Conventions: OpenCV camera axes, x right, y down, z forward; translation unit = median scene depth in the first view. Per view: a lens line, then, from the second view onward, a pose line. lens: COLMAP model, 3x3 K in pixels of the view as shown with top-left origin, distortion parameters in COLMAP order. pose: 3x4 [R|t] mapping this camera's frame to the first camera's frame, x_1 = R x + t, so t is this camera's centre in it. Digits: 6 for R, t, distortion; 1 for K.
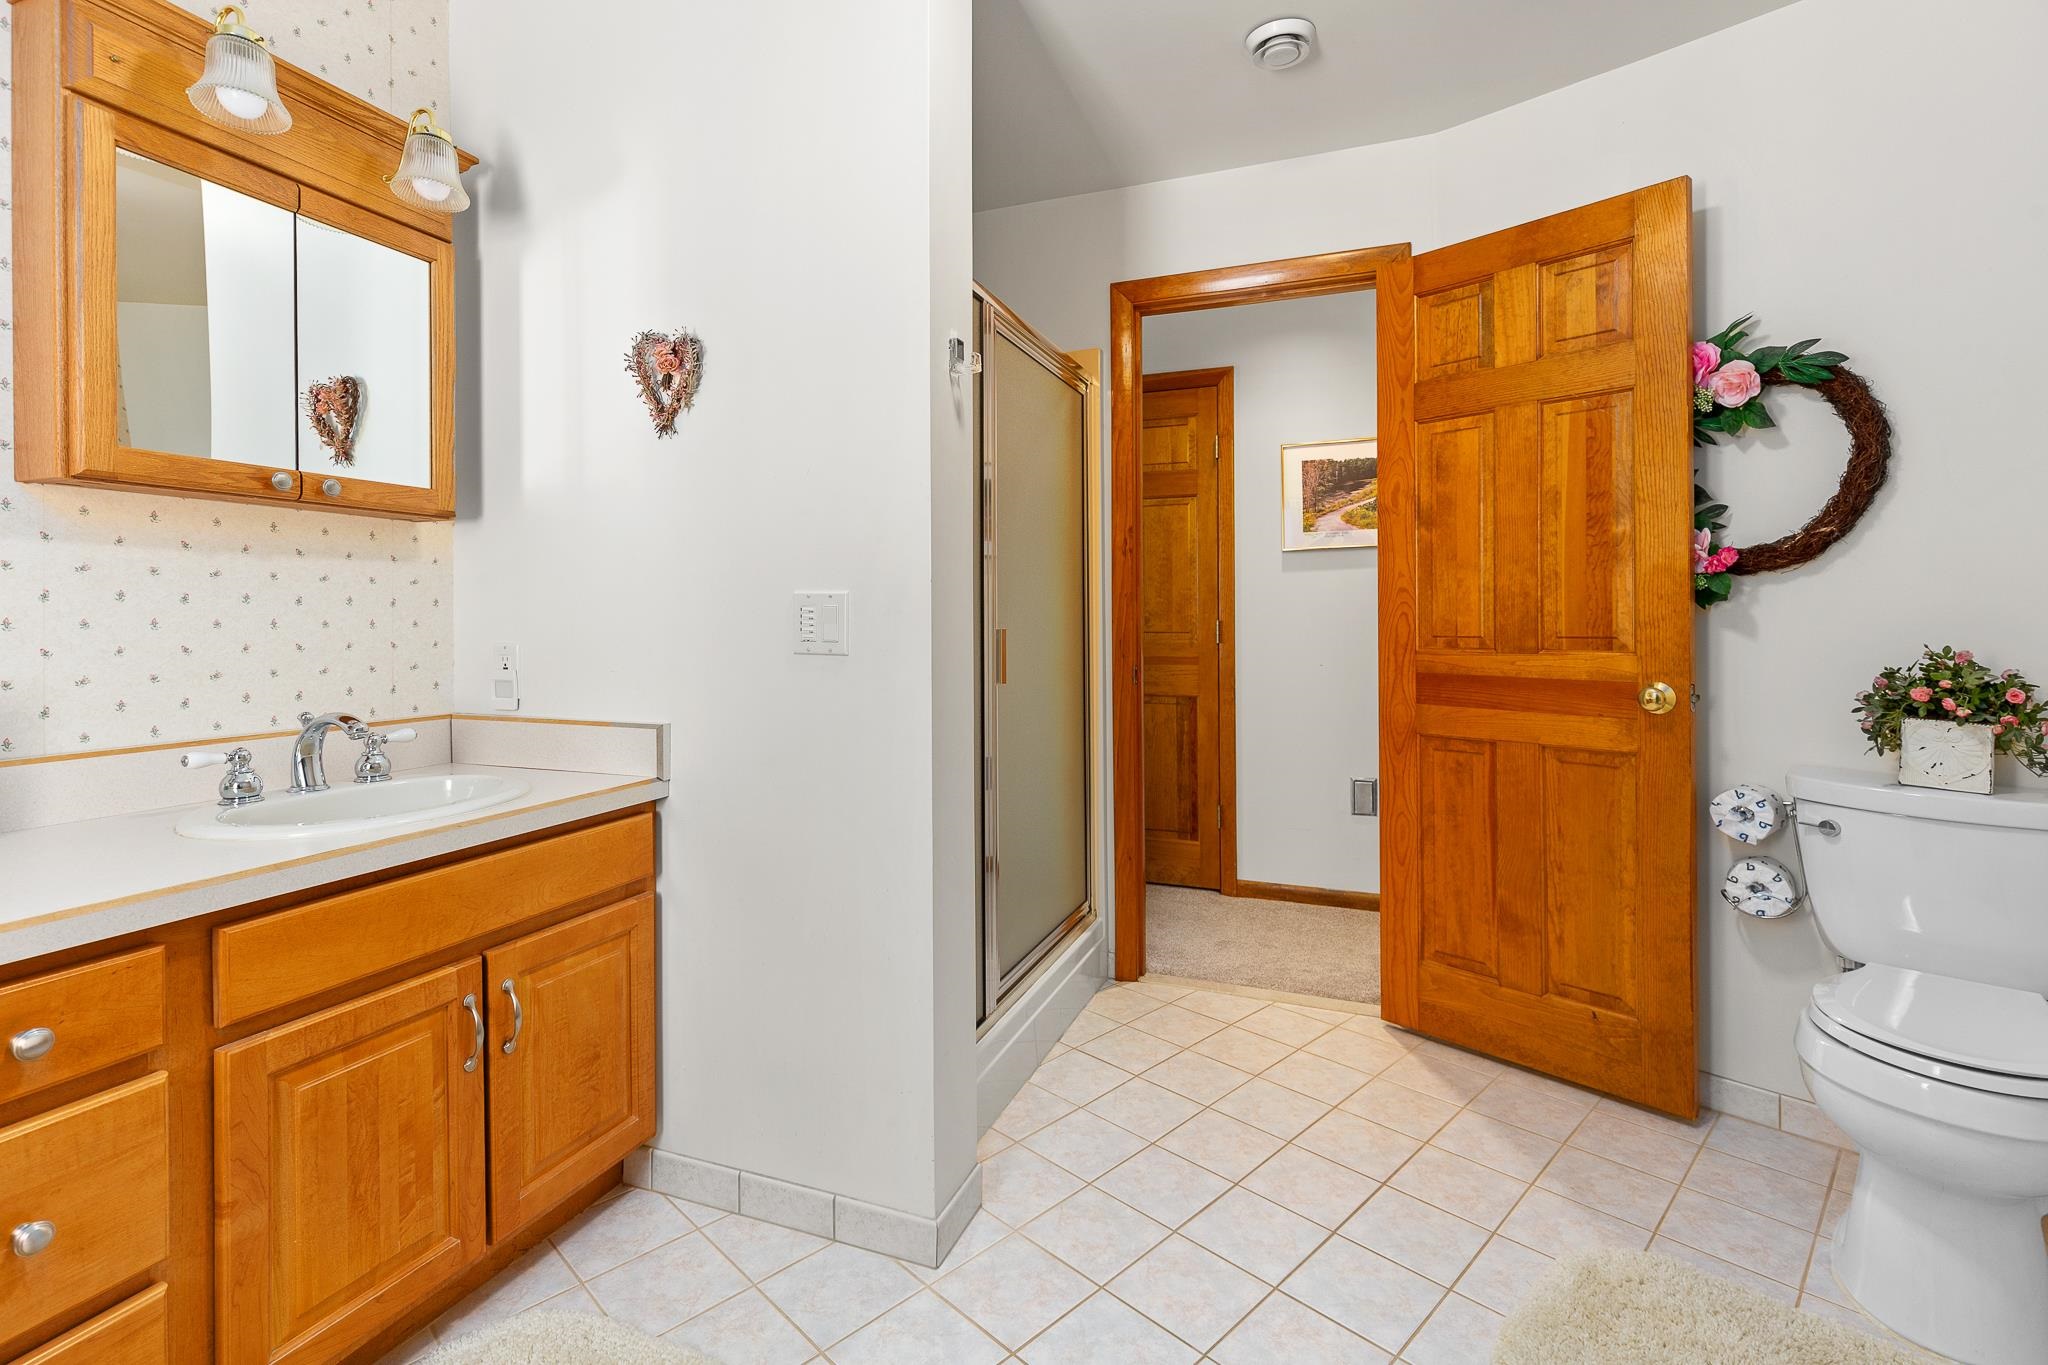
lens RADIAL K [[952.1, 0, 1006.0], [0, 952.1, 628.6], [0, 0, 1]] dist [-0.000877, 0.000003]
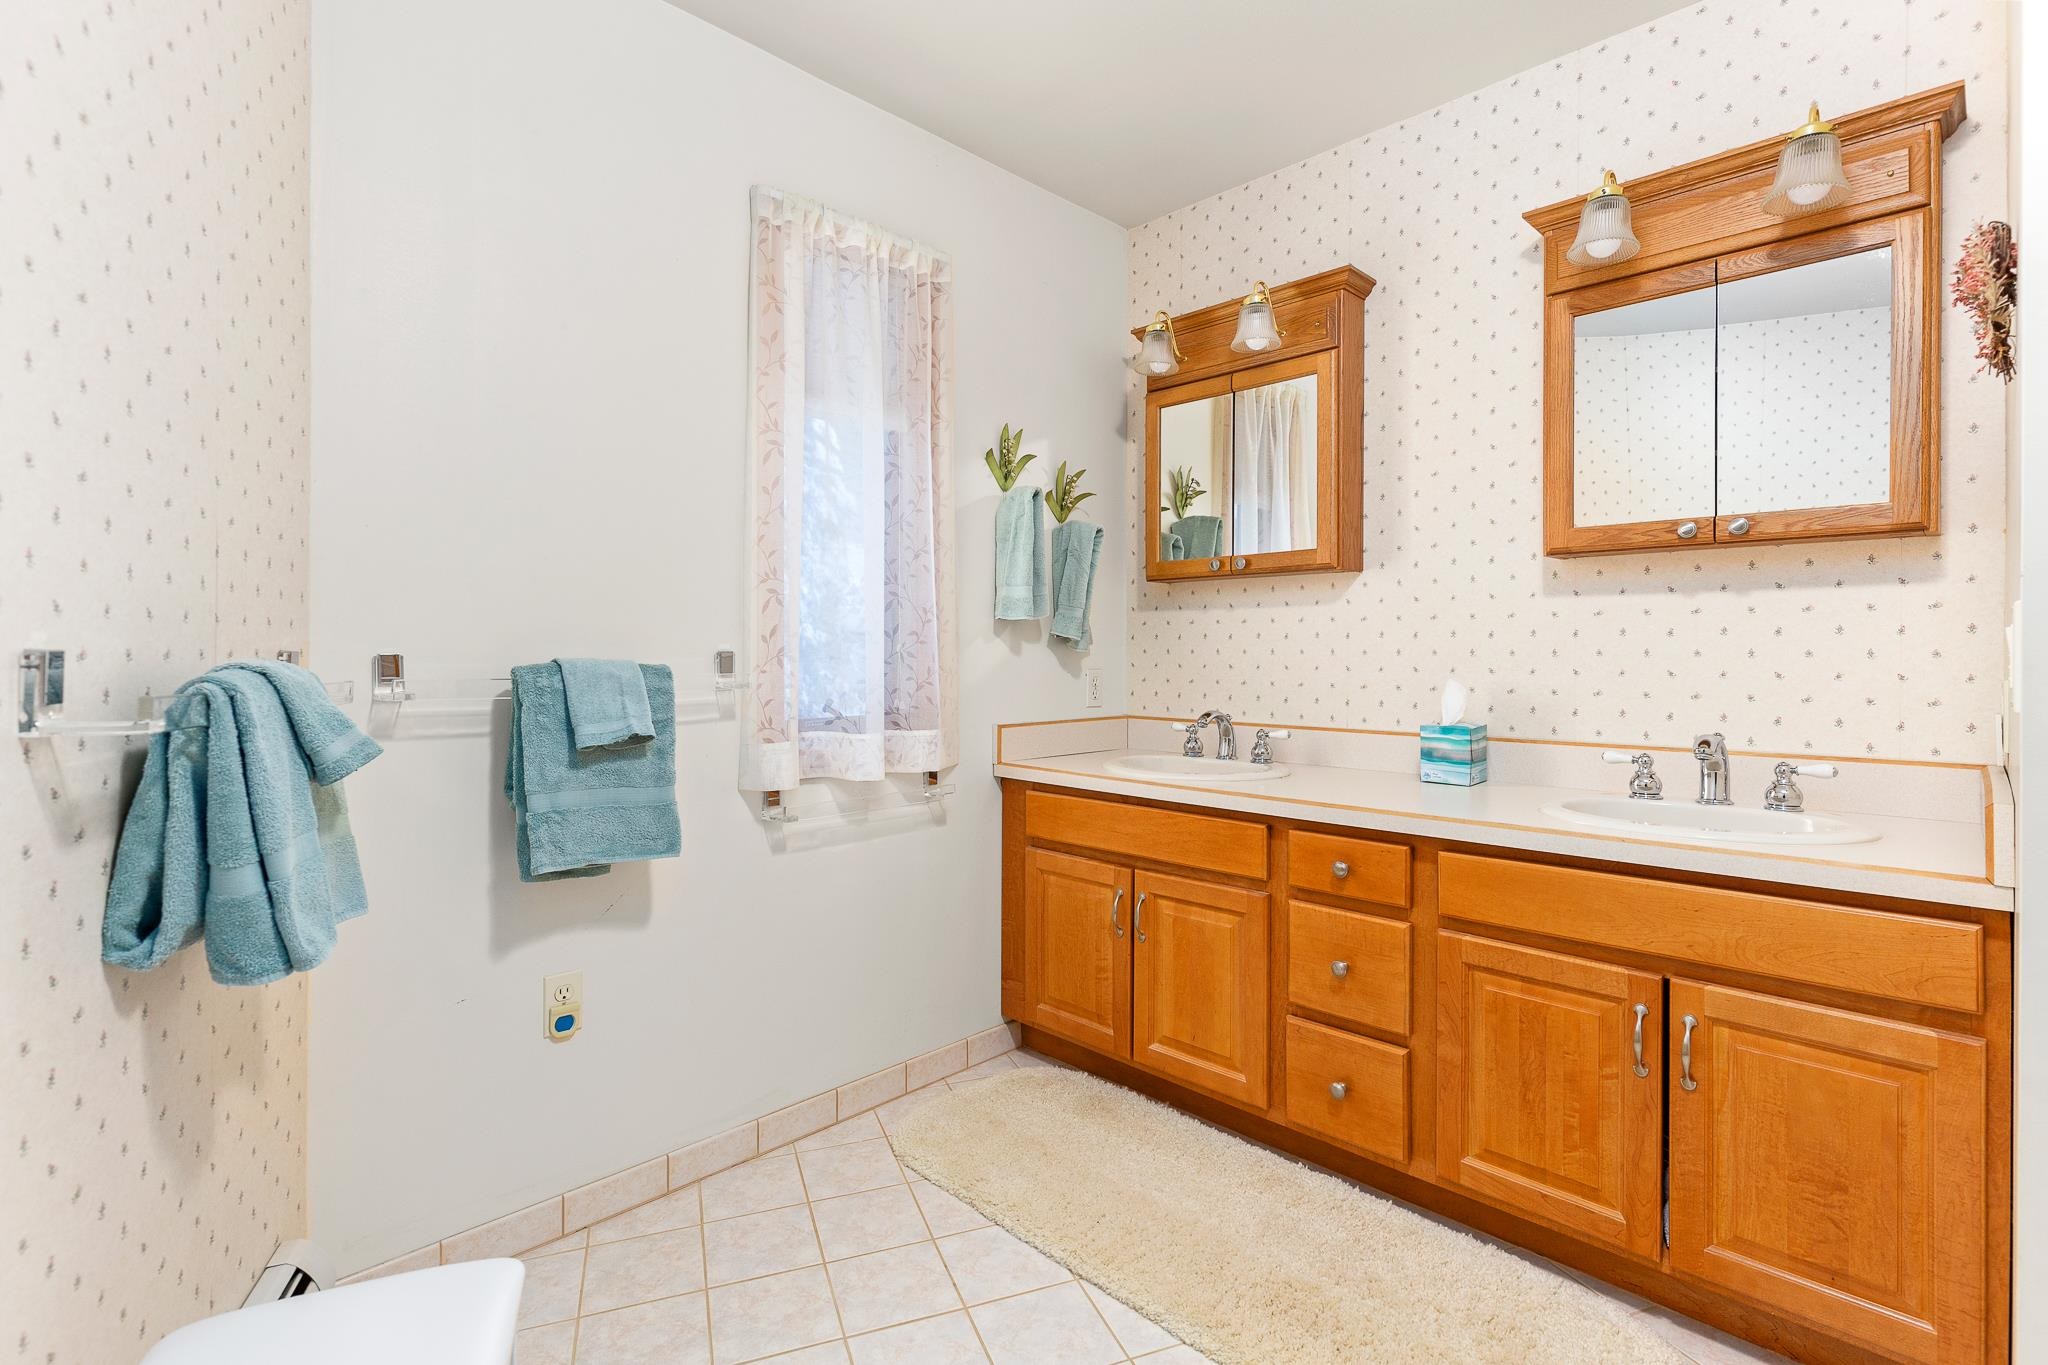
lens RADIAL K [[952.1, 0, 1023.5], [0, 952.1, 661.7], [0, 0, 1]] dist [-0.000877, 0.000003]
pose [[-0.398533, 0.013789, -0.917050, 0.649996], [-0.004407, 0.999847, 0.016949, -0.010986], [0.917143, 0.010796, -0.398412, 0.753416]]
